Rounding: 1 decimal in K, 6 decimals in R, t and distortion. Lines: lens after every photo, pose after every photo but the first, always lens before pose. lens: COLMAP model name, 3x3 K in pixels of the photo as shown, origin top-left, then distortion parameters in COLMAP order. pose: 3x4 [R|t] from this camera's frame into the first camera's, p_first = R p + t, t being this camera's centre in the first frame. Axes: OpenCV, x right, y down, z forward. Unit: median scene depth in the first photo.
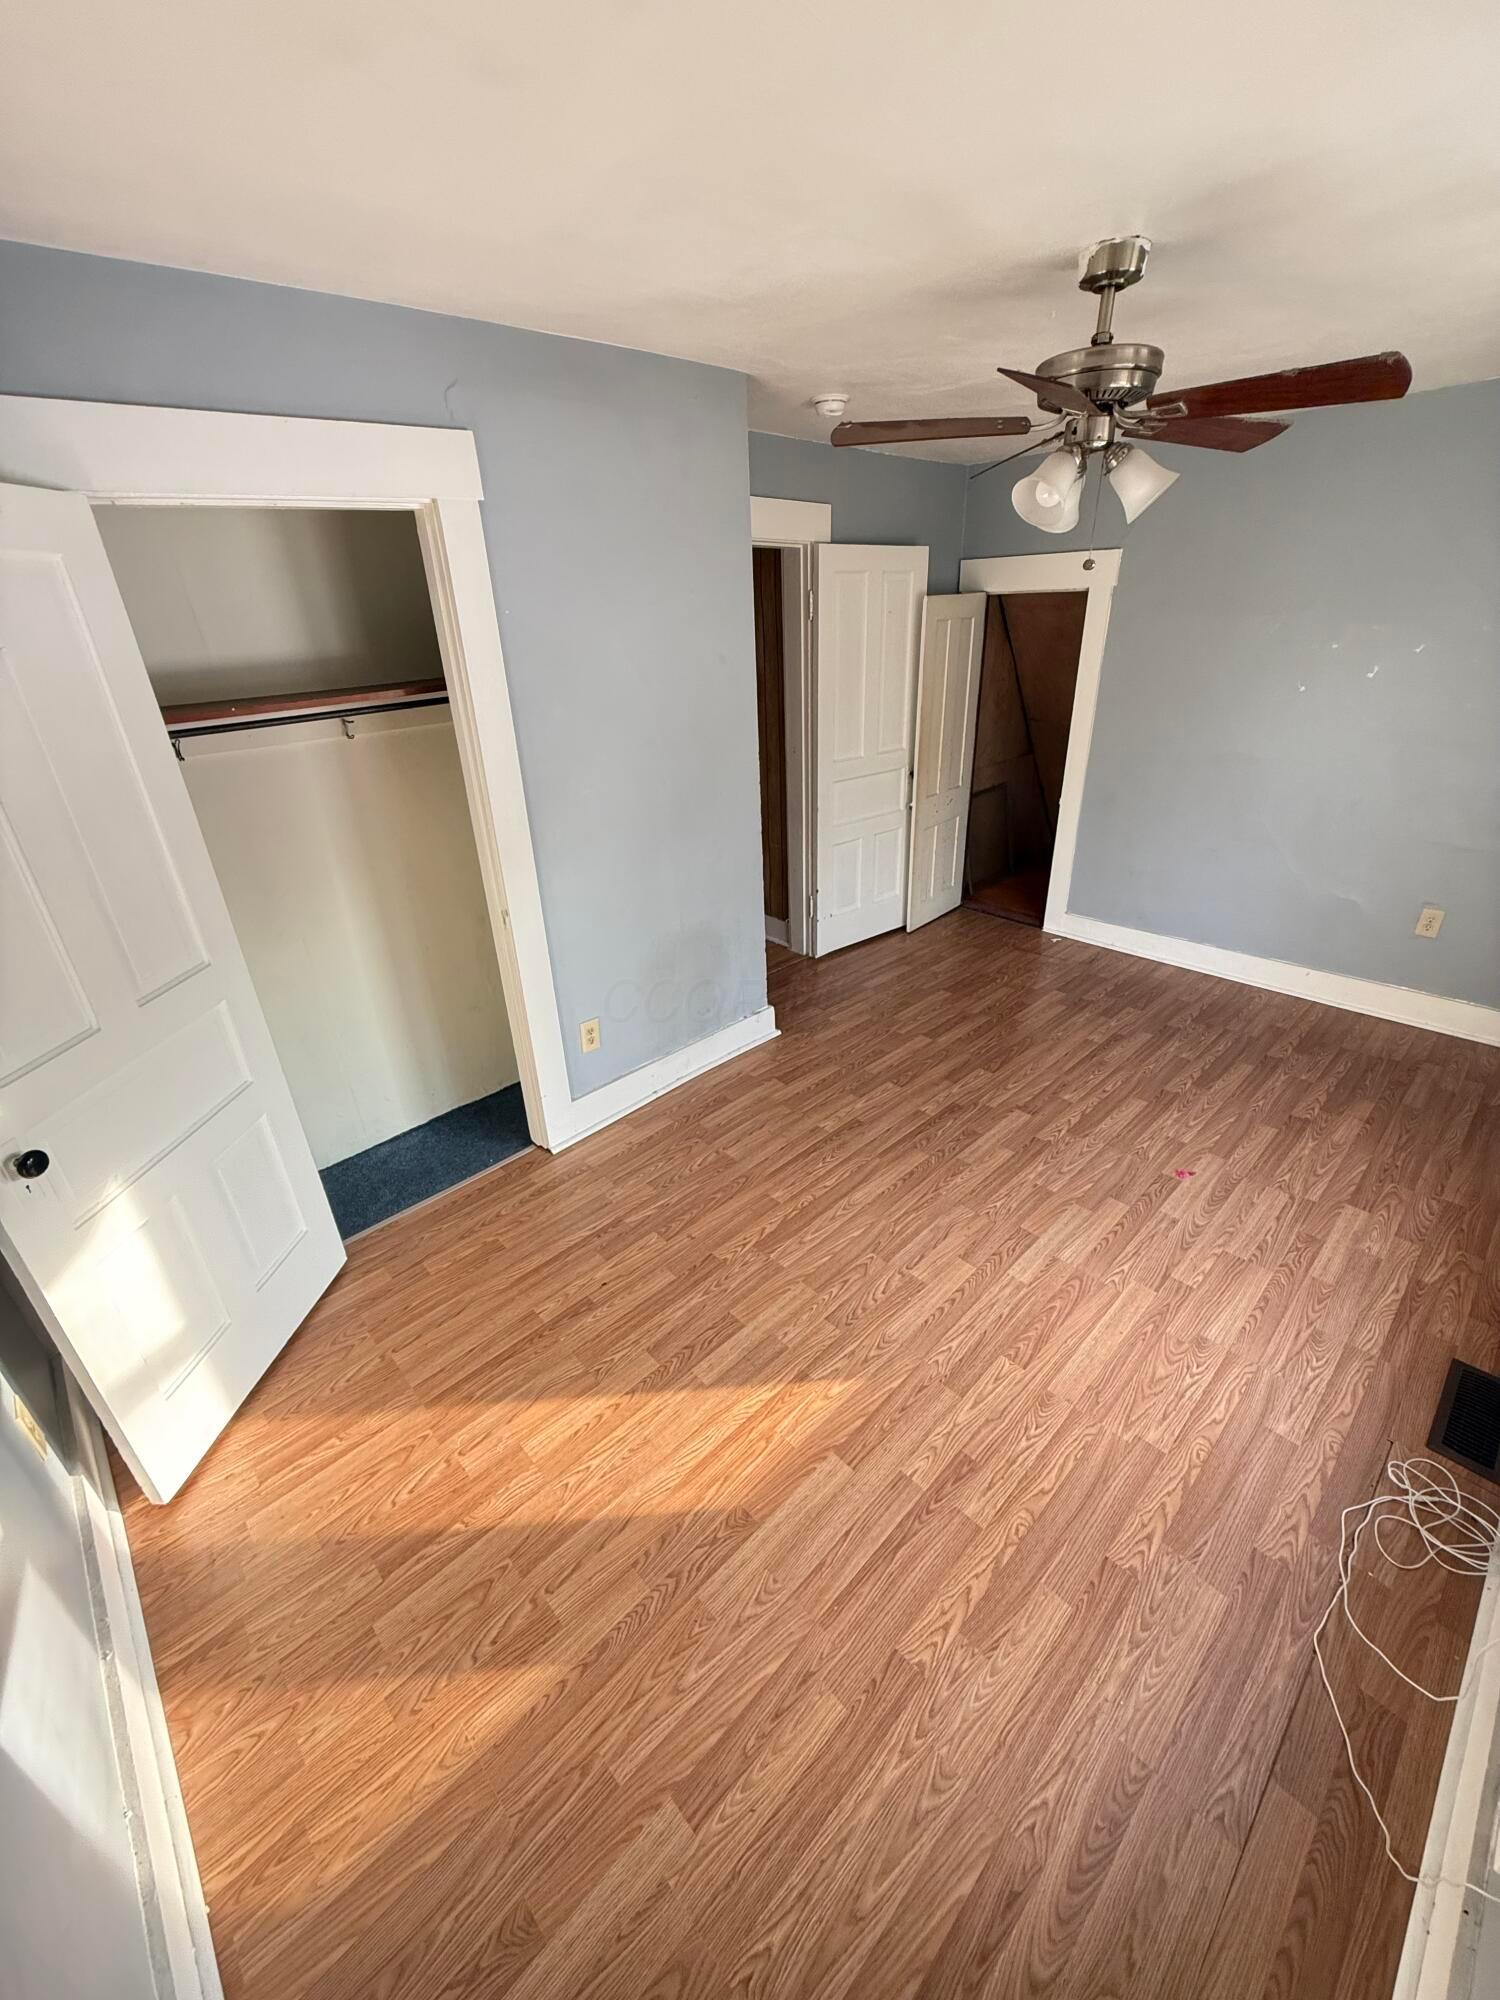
lens RADIAL K [[801.5, 0, 737.8], [0, 801.5, 1008.2], [0, 0, 1]] dist [0.003305, 0.001472]
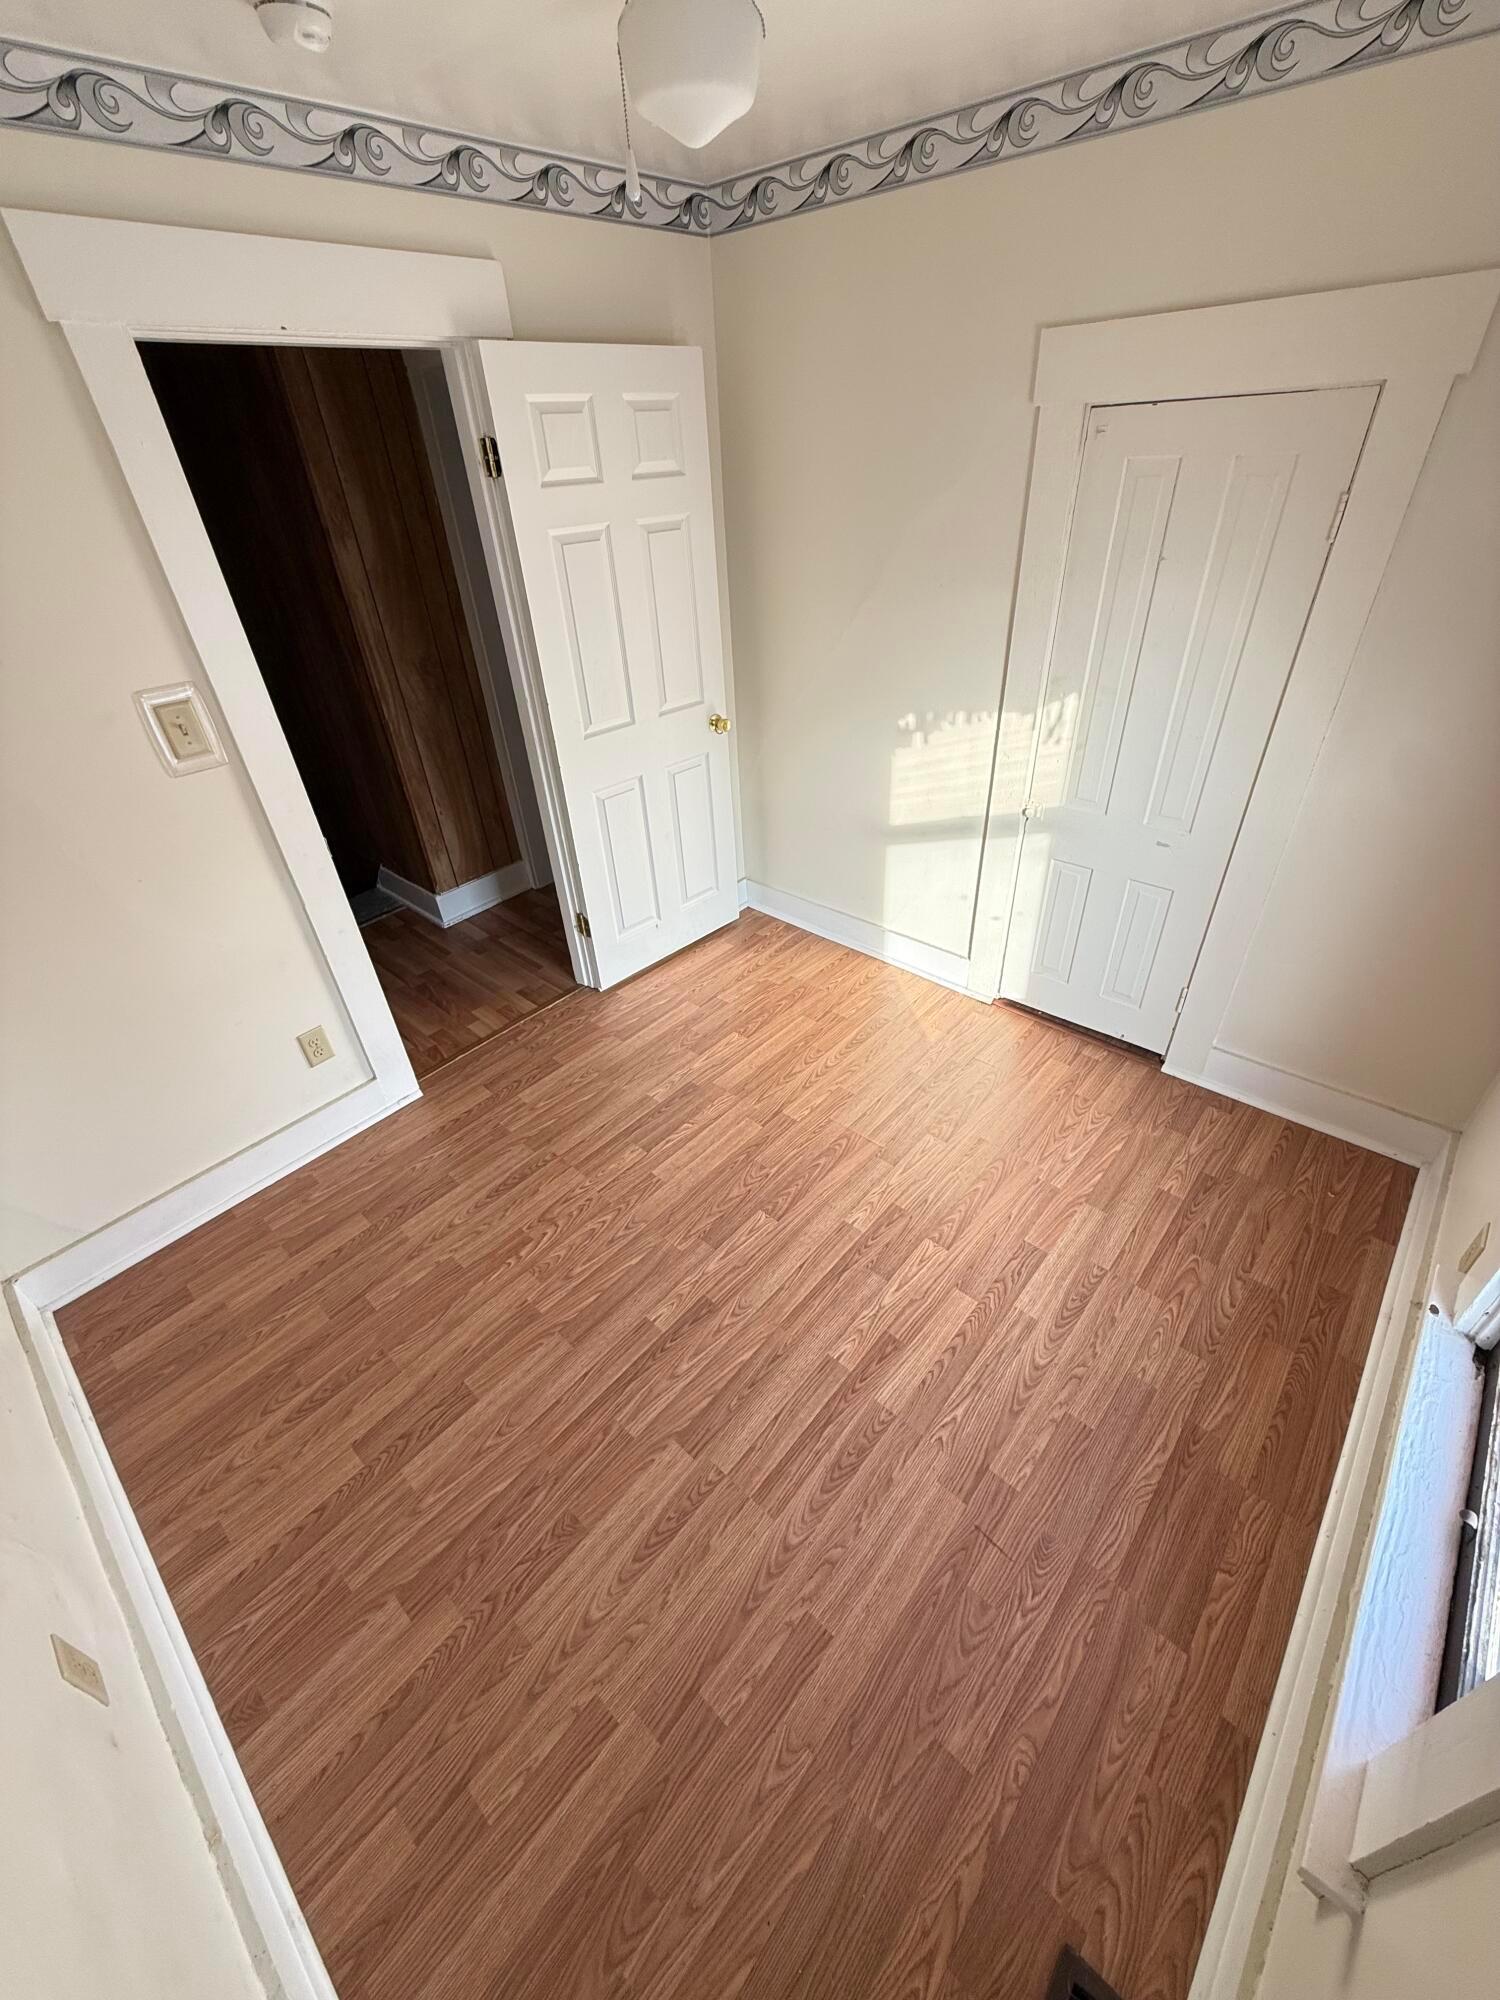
lens RADIAL K [[801.5, 0, 762.5], [0, 801.5, 995.1], [0, 0, 1]] dist [0.003305, 0.001472]
pose [[0.996026, -0.061399, 0.064510, 0.225078], [0.050773, 0.986595, 0.155086, -0.106477], [-0.073167, -0.151195, 0.985792, 0.187186]]
